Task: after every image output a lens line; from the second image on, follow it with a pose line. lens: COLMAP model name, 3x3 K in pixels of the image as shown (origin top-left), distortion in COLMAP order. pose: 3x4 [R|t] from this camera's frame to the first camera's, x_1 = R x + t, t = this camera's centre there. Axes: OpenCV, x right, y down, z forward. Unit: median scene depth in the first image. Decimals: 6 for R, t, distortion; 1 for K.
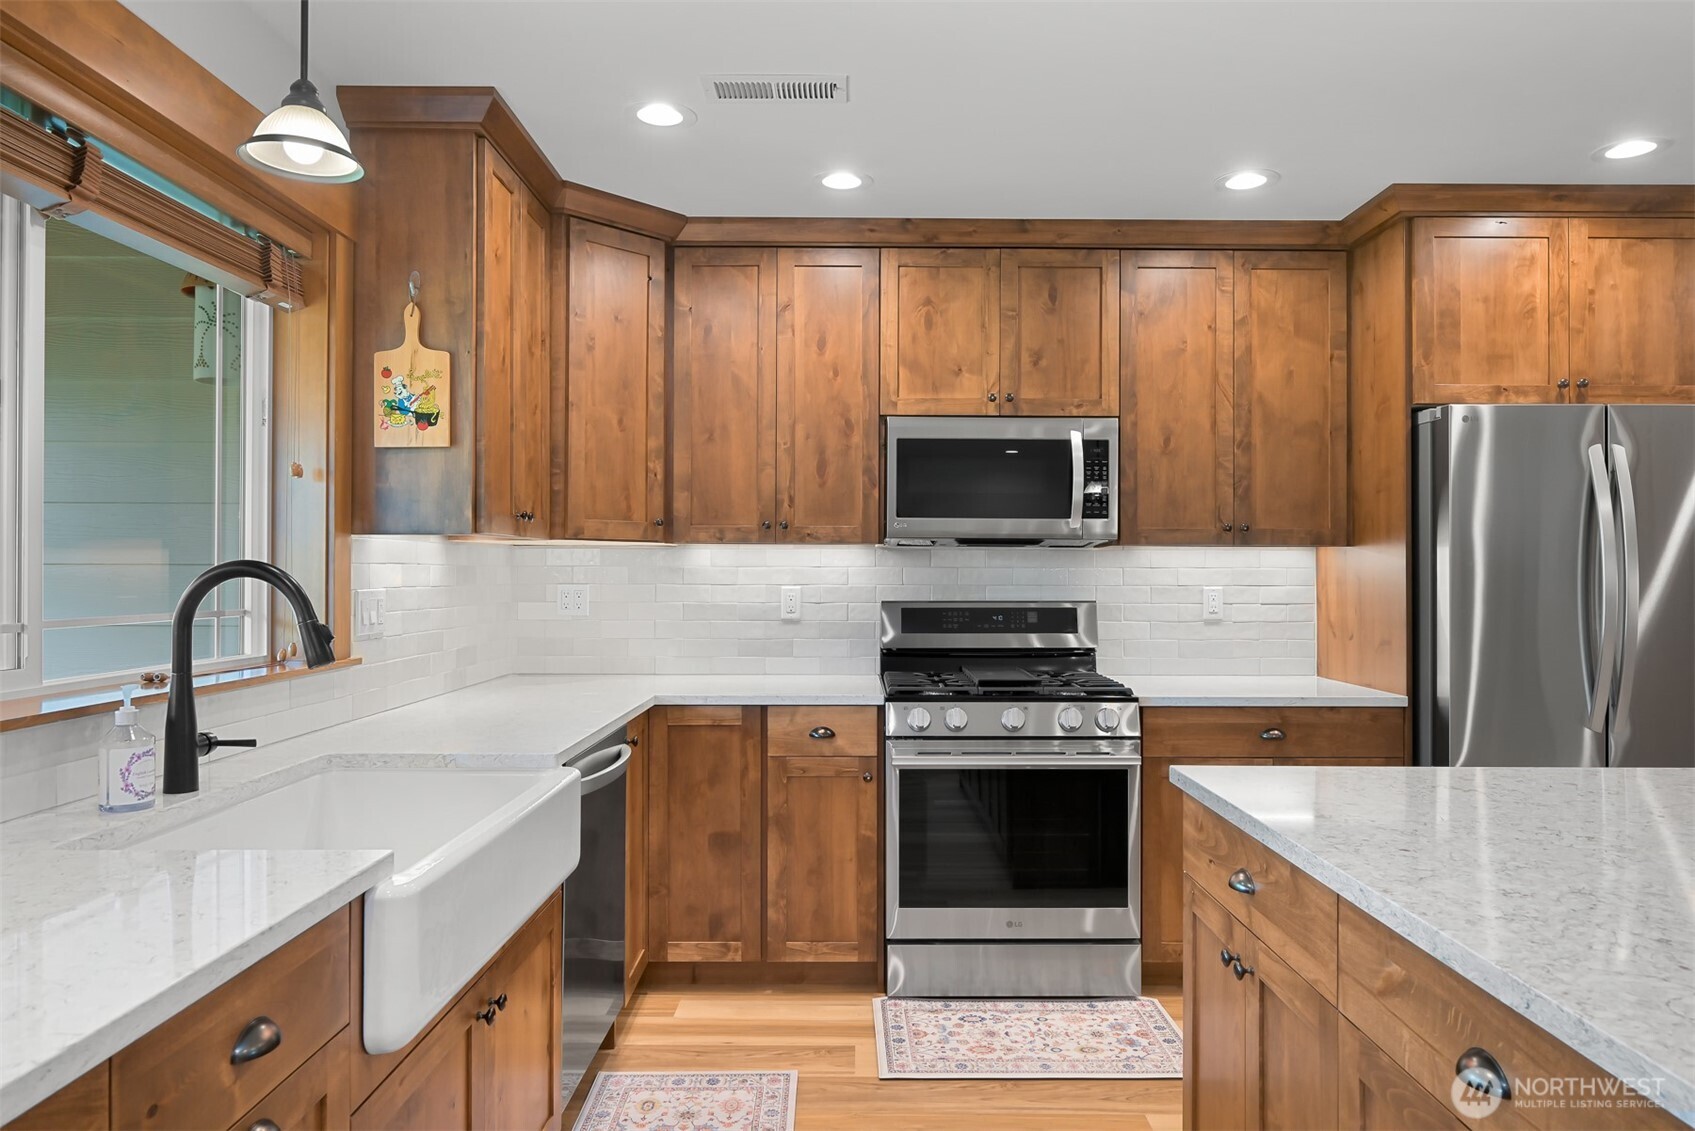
lens RADIAL K [[1086.8, 0, 835.5], [0, 1086.8, 562.5], [0, 0, 1]] dist [-0.006613, 0.005945]
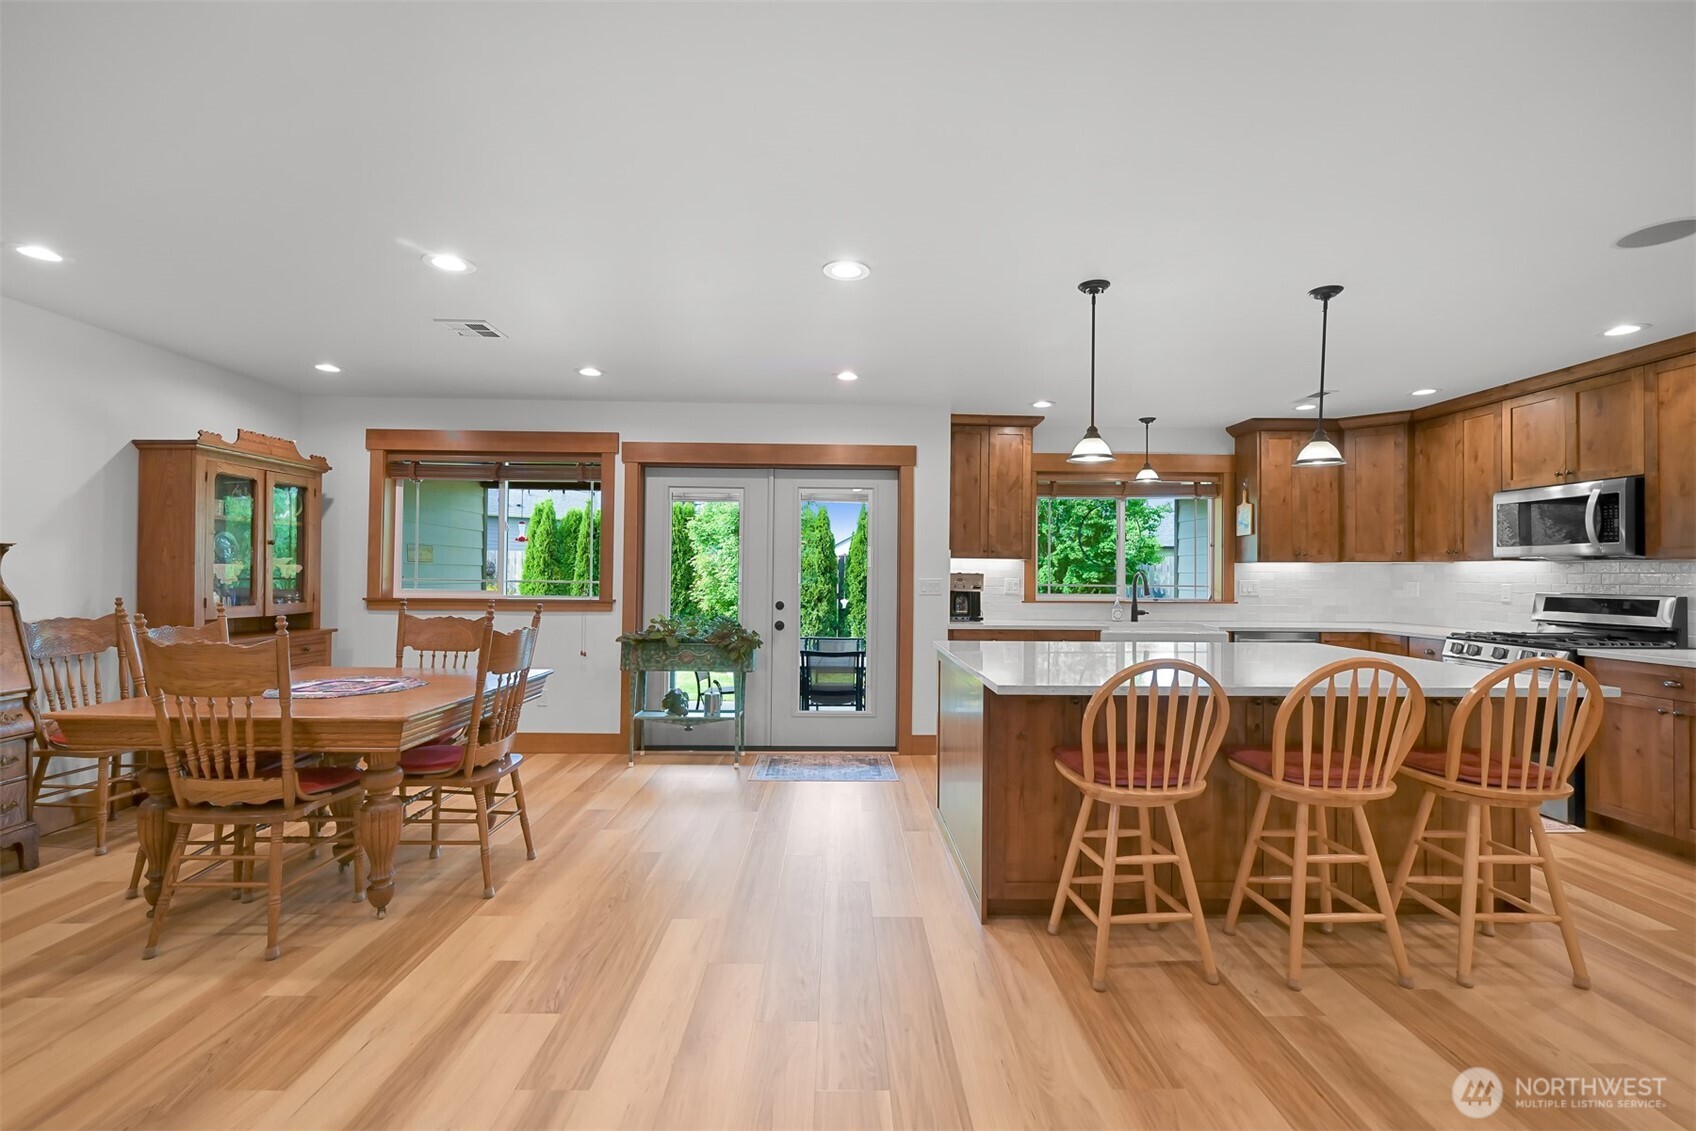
lens RADIAL K [[737.4, 0, 853.7], [0, 737.4, 565.4], [0, 0, 1]] dist [-0.004171, -0.000817]
pose [[0.026208, -0.014167, -0.999556, 1.381218], [0.002033, 0.999898, -0.014118, 0.007050], [0.999654, -0.001662, 0.026234, -0.152043]]
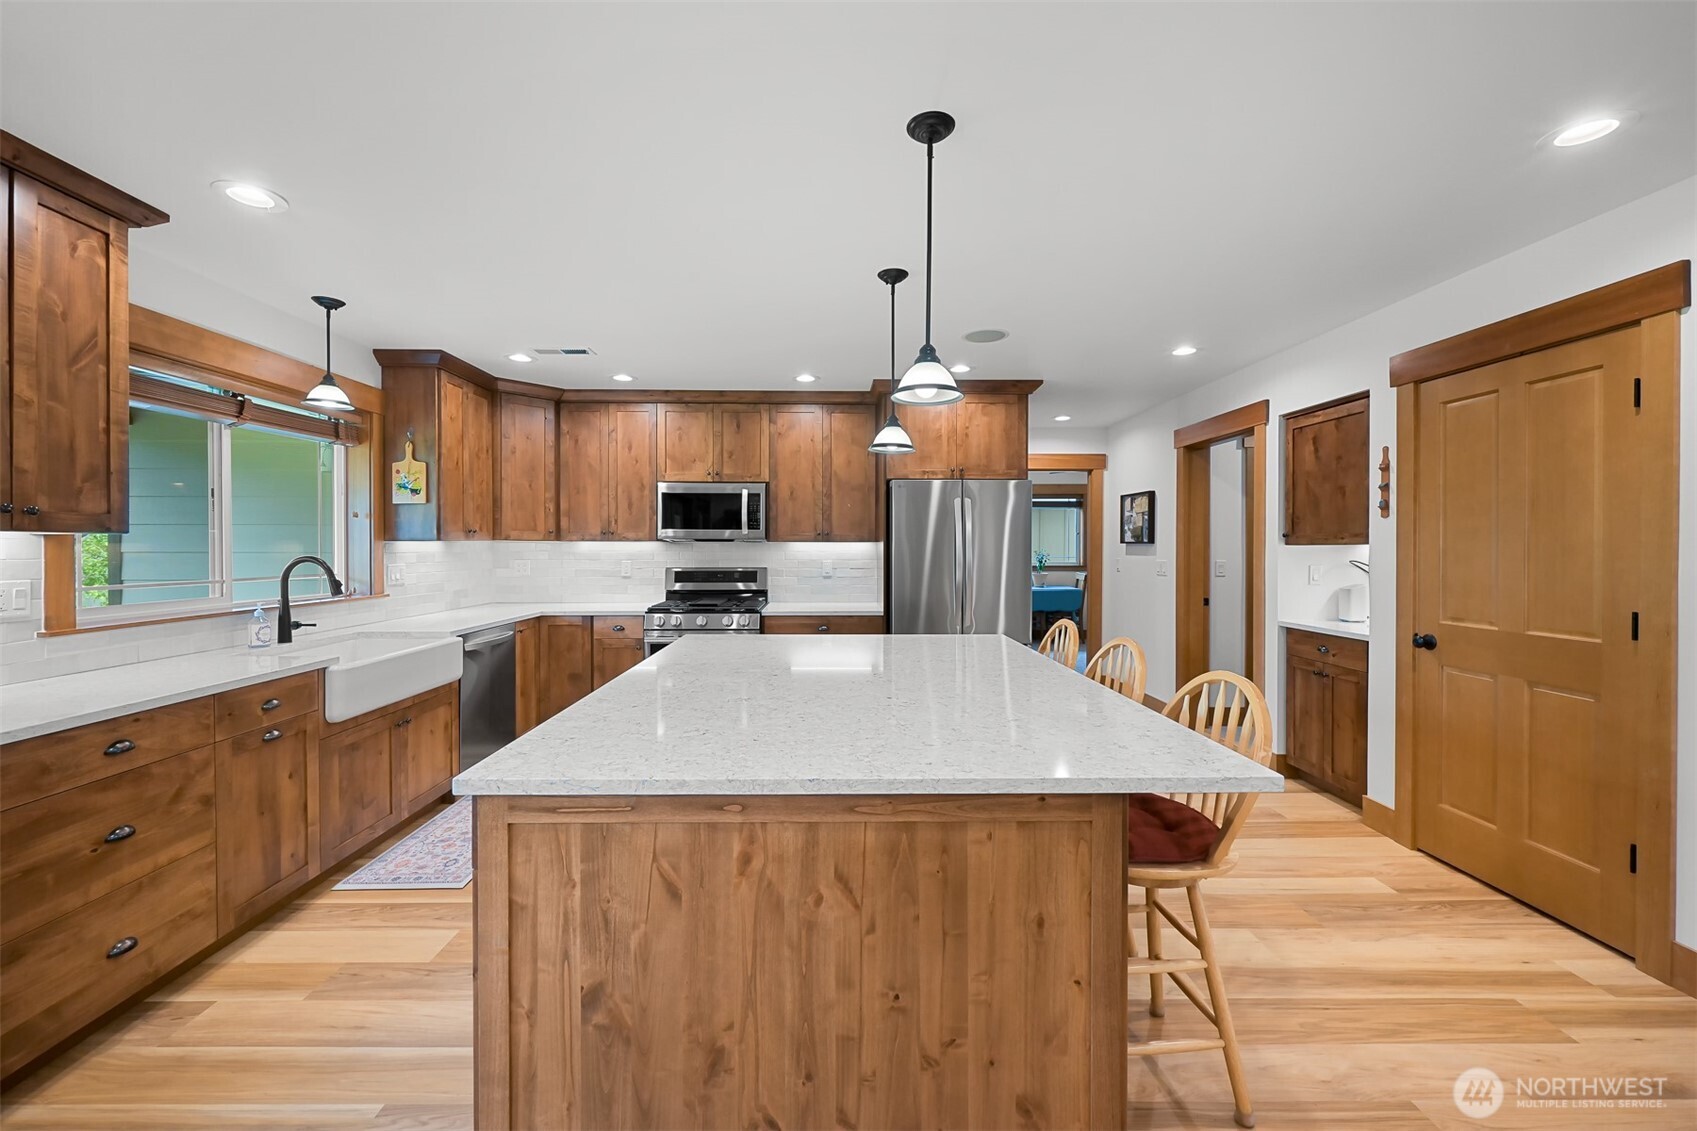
lens RADIAL K [[676.8, 0, 828.0], [0, 676.8, 552.2], [0, 0, 1]] dist [-0.000619, 0.000206]
pose [[0.999919, -0.001669, 0.012649, 0.395165], [0.001418, 0.999803, 0.019802, -0.023727], [-0.012680, -0.019782, 0.999724, -0.376044]]
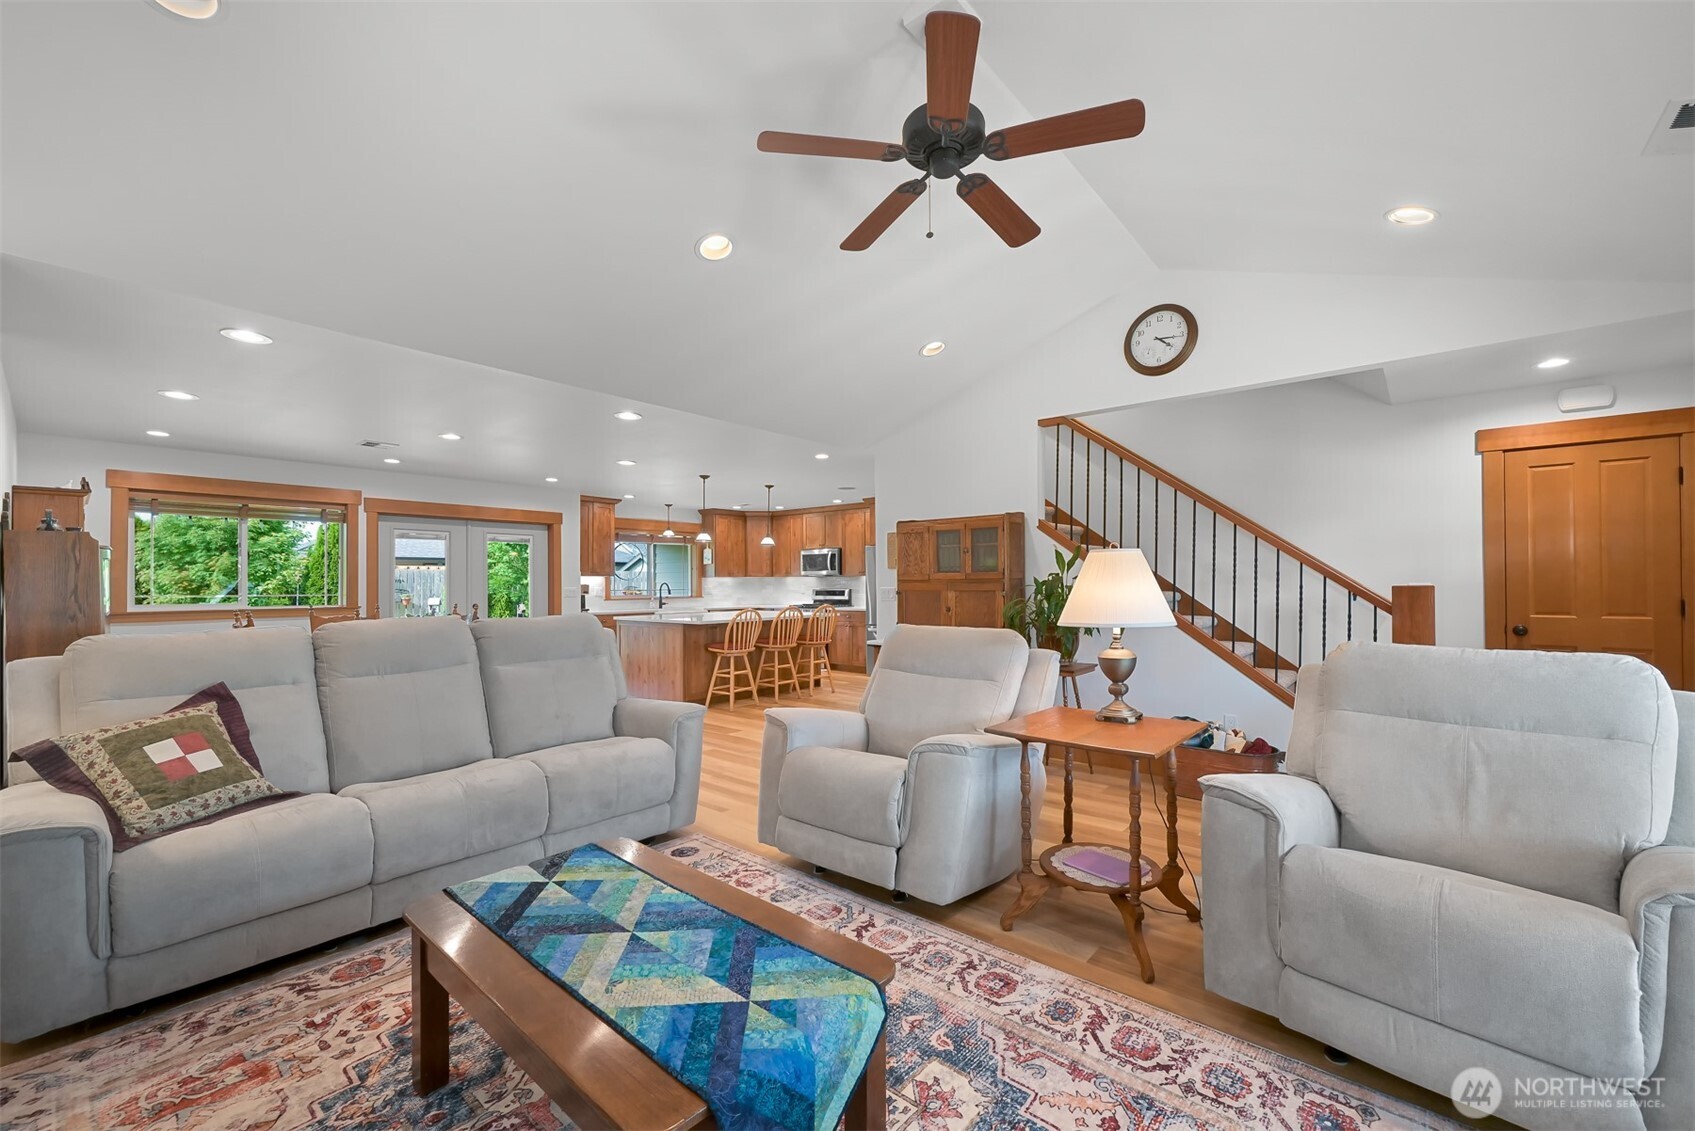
lens RADIAL K [[676.0, 0, 847.8], [0, 676.0, 581.9], [0, 0, 1]] dist [-0.000619, 0.000206]
pose [[0.767271, -0.008701, -0.641263, 2.281986], [0.015156, 0.999875, 0.004568, -0.004842], [0.641143, -0.013224, 0.767307, -1.252514]]
